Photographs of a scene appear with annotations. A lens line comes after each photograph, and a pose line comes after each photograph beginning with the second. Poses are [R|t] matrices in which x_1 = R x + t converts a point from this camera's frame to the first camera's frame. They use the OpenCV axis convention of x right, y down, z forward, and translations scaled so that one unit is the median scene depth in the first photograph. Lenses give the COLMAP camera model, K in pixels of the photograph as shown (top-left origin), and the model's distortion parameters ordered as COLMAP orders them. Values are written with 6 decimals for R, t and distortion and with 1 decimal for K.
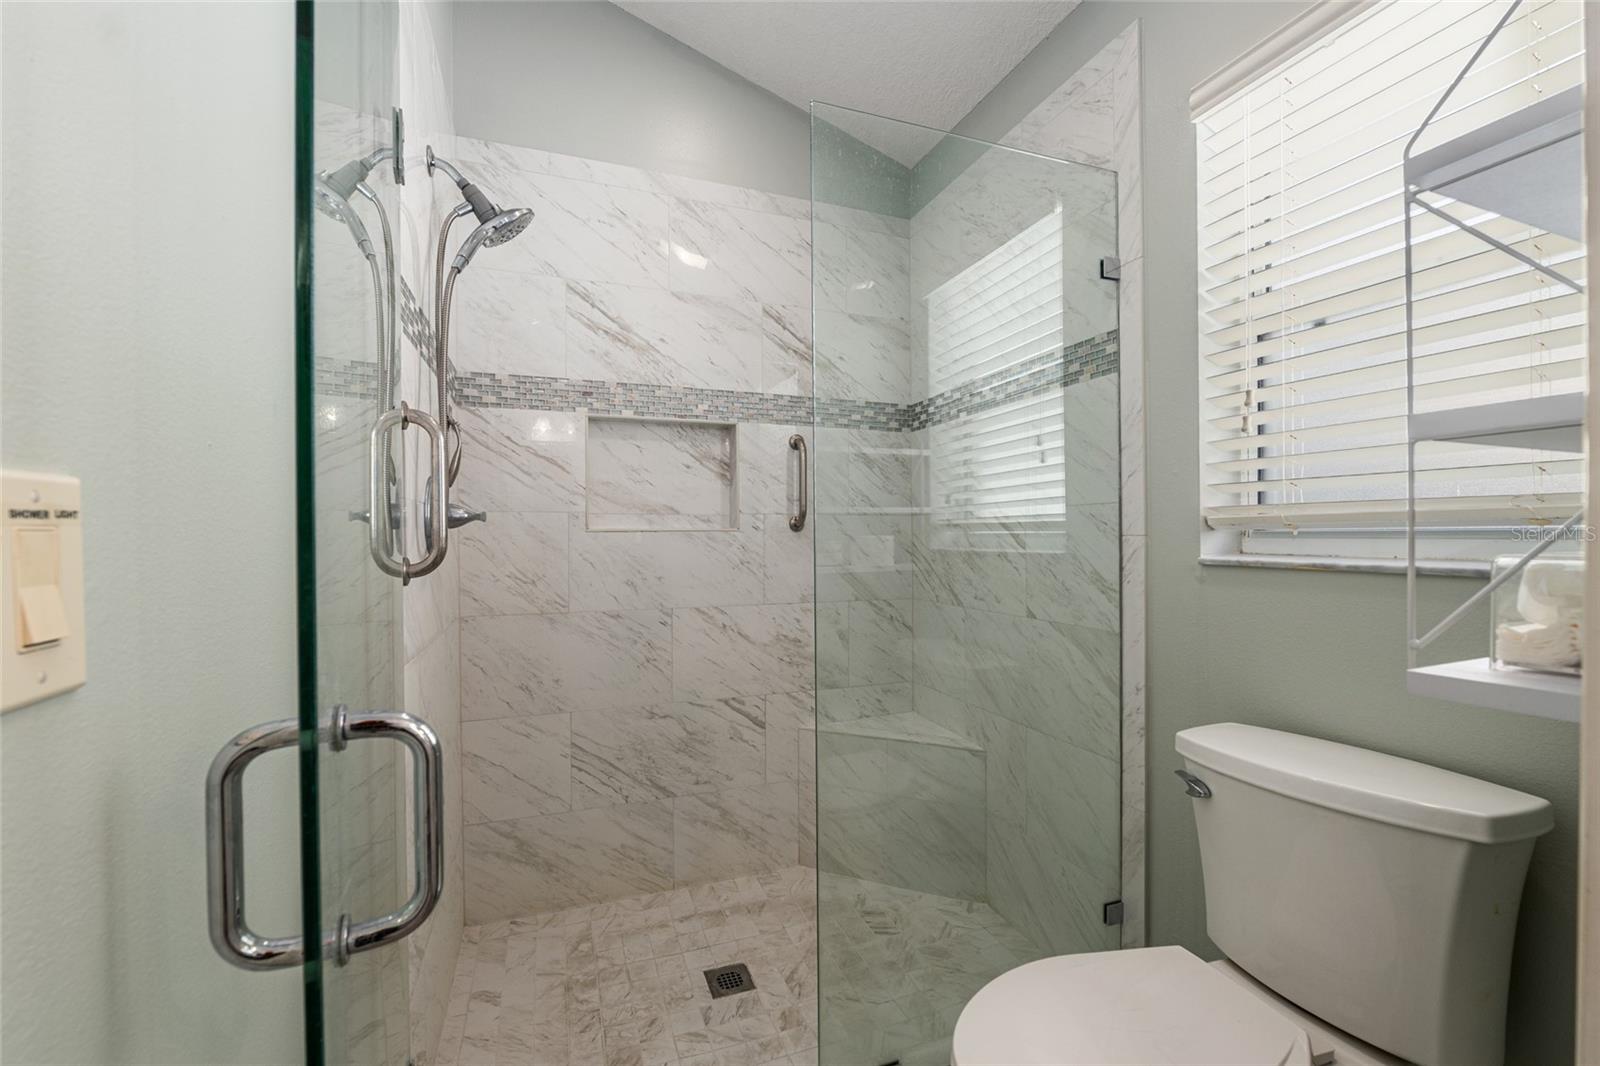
lens RADIAL K [[652.9, 0, 795.4], [0, 652.9, 539.5], [0, 0, 1]] dist [-0.009833, -0.000029]
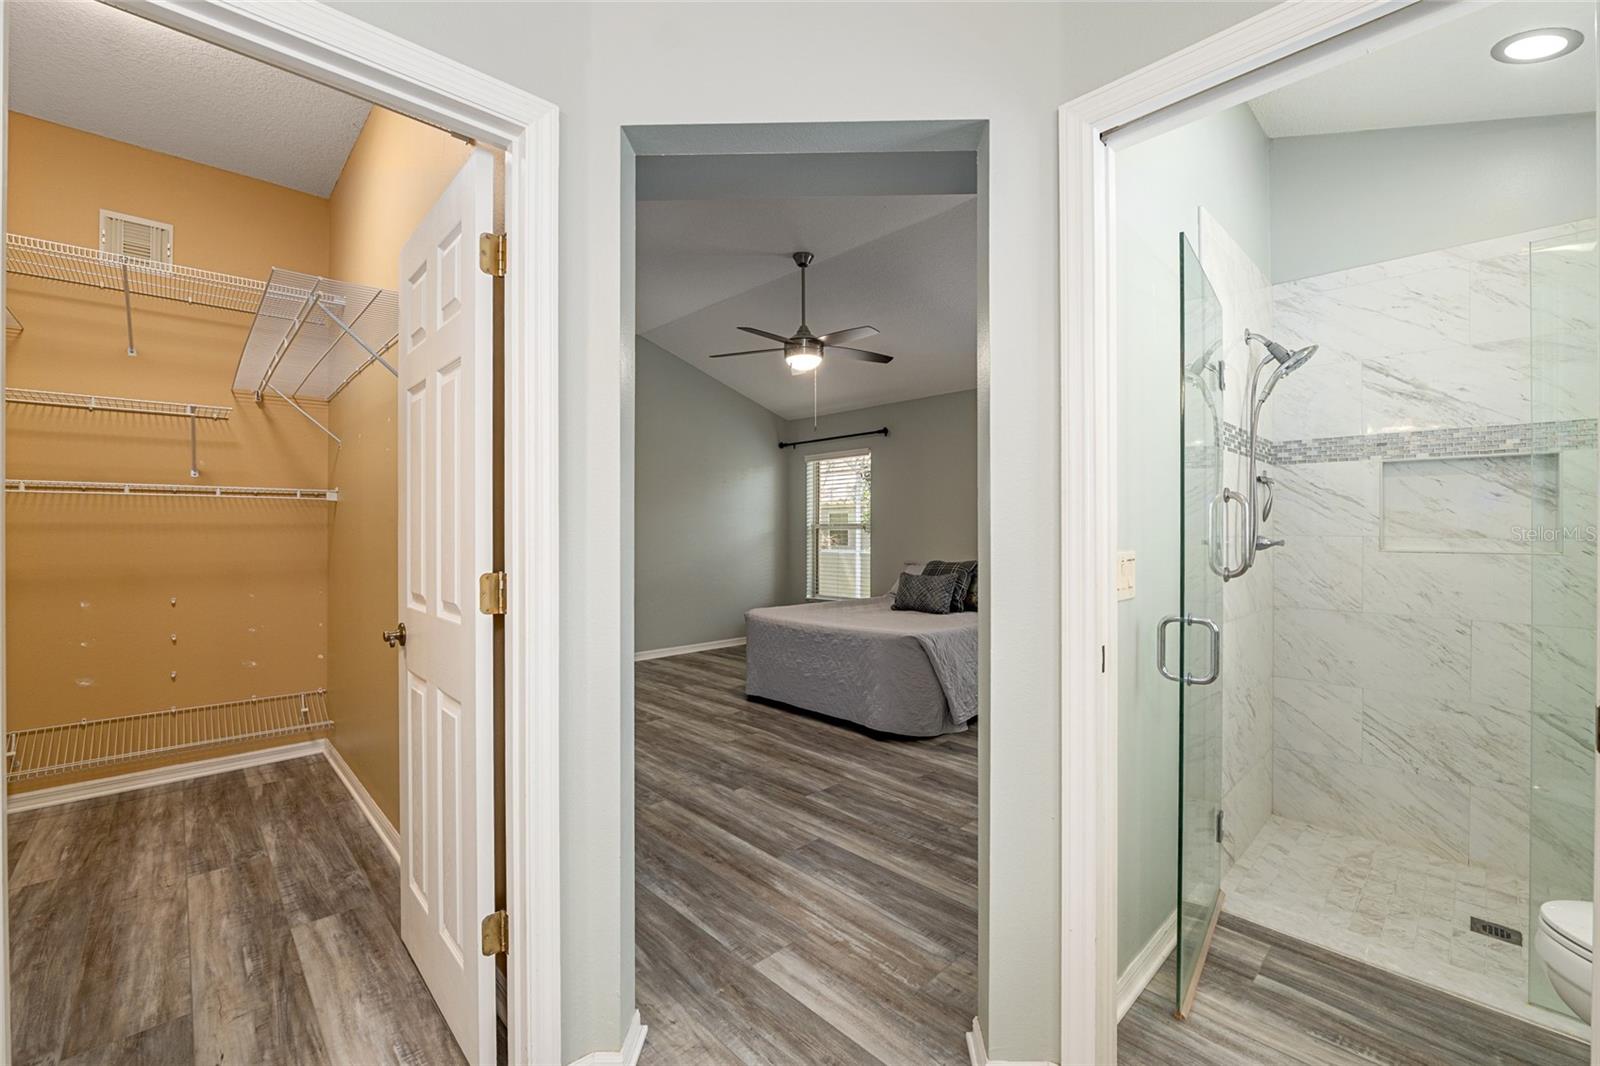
lens RADIAL K [[660.7, 0, 796.1], [0, 660.7, 526.9], [0, 0, 1]] dist [-0.011555, -0.000030]
pose [[0.391048, 0.004571, -0.920359, 0.418879], [-0.012862, 0.999917, -0.000498, -0.044931], [0.920281, 0.012032, 0.391074, -0.568621]]
